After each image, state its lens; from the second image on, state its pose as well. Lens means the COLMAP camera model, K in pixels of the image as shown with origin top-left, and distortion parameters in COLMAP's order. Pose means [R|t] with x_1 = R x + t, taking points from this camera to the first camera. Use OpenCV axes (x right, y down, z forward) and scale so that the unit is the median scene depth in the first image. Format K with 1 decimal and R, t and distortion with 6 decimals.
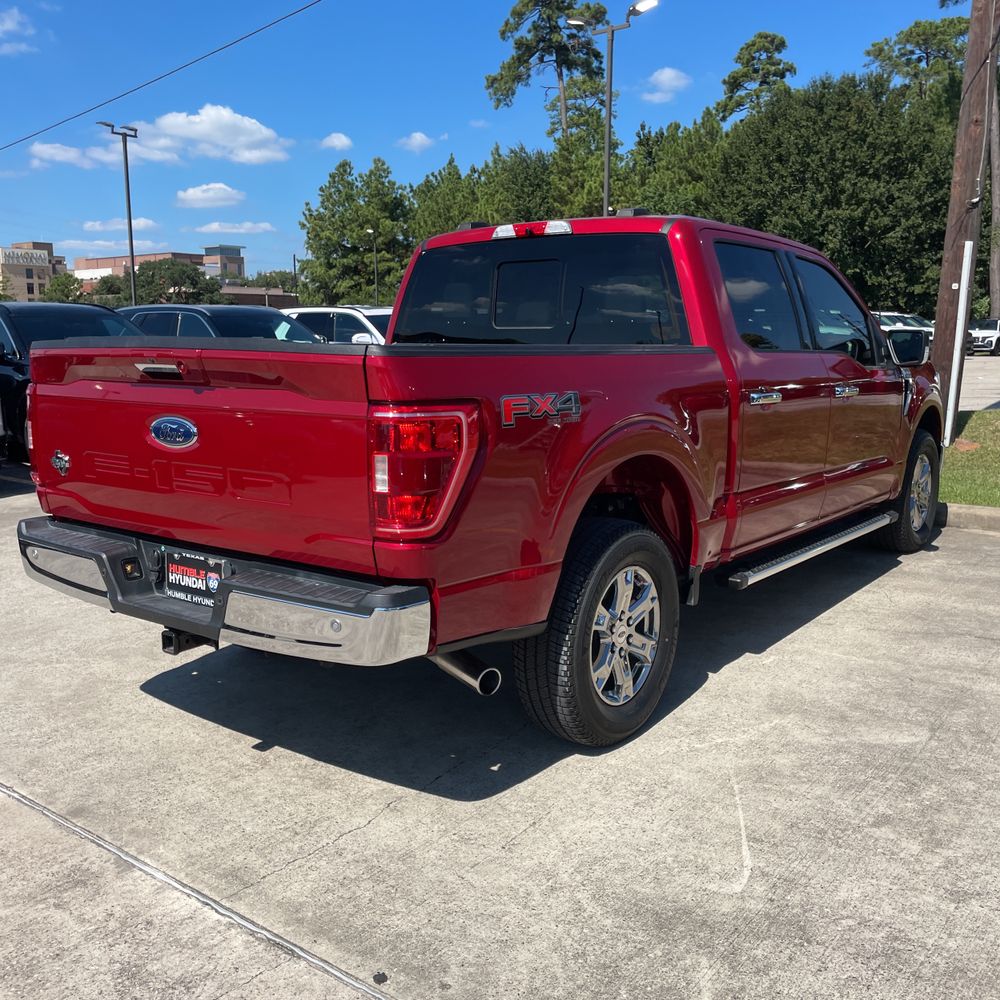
lens RADIAL K [[1001.7, 0, 495.6], [0, 1001.7, 494.9], [0, 0, 1]] dist [0.058554, -0.047664]
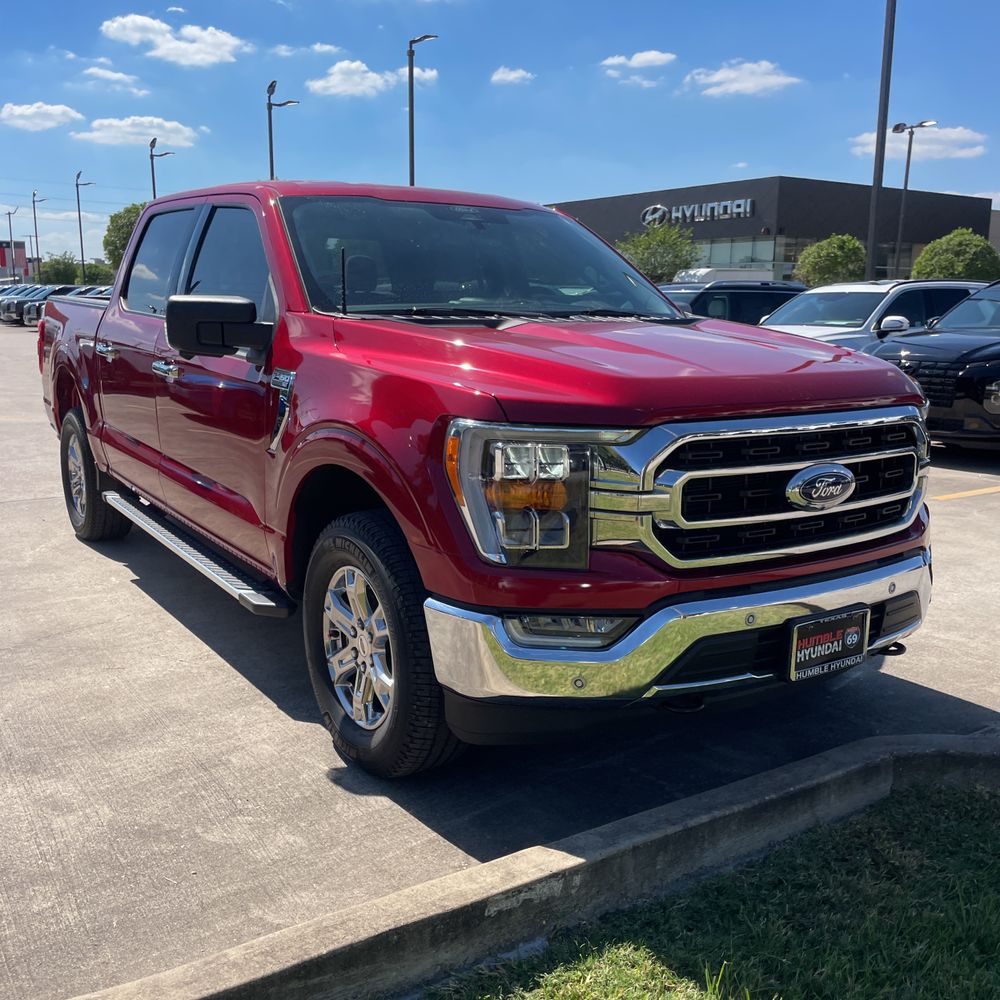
lens RADIAL K [[1048.7, 0, 548.4], [0, 1048.7, 499.6], [0, 0, 1]] dist [0.009166, 0.023322]
pose [[-0.300951, 0.183929, -0.935734, 0.073655], [-0.163221, 0.956811, 0.240567, -0.017666], [0.939568, 0.225130, -0.257932, 0.104979]]
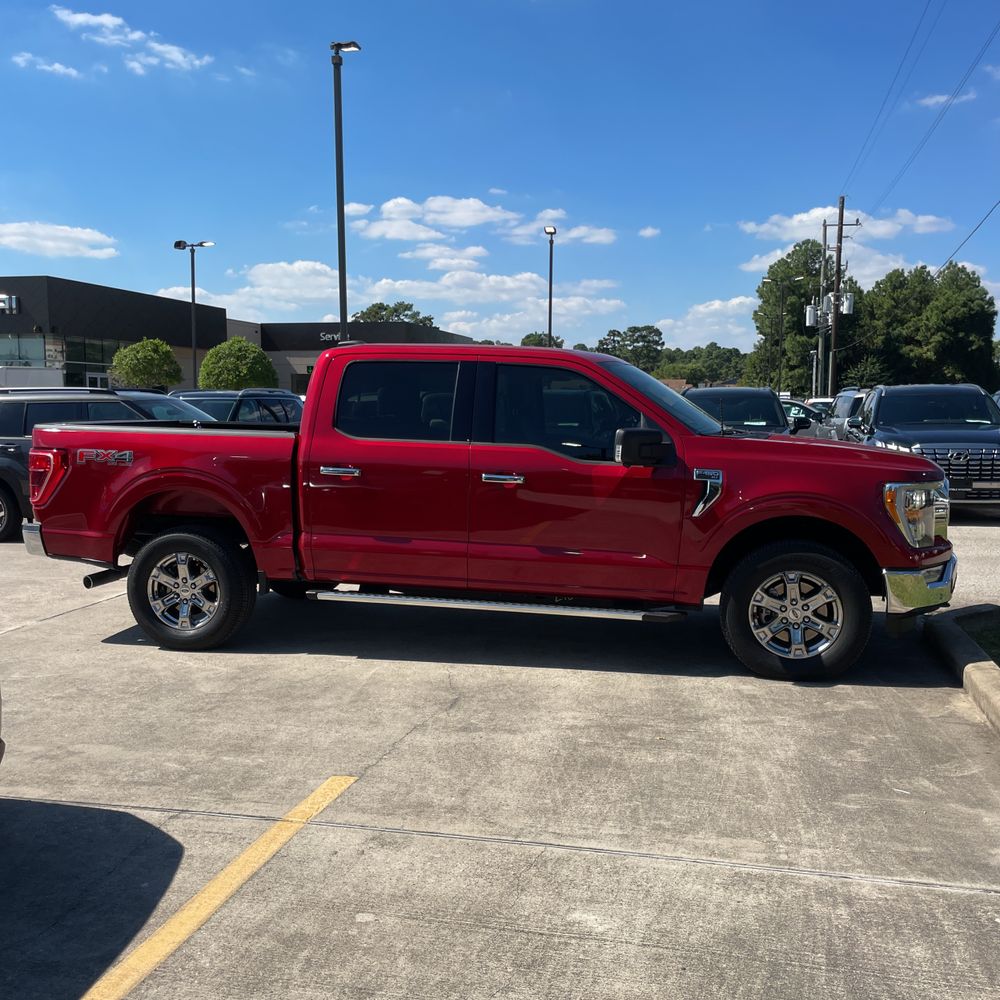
lens RADIAL K [[1010.7, 0, 536.4], [0, 1010.7, 500.7], [0, 0, 1]] dist [0.079313, -0.104115]
pose [[0.451517, 0.100629, -0.886570, 0.096271], [-0.154903, 0.987372, 0.033181, -0.008469], [0.878714, 0.122351, 0.461403, 0.033254]]
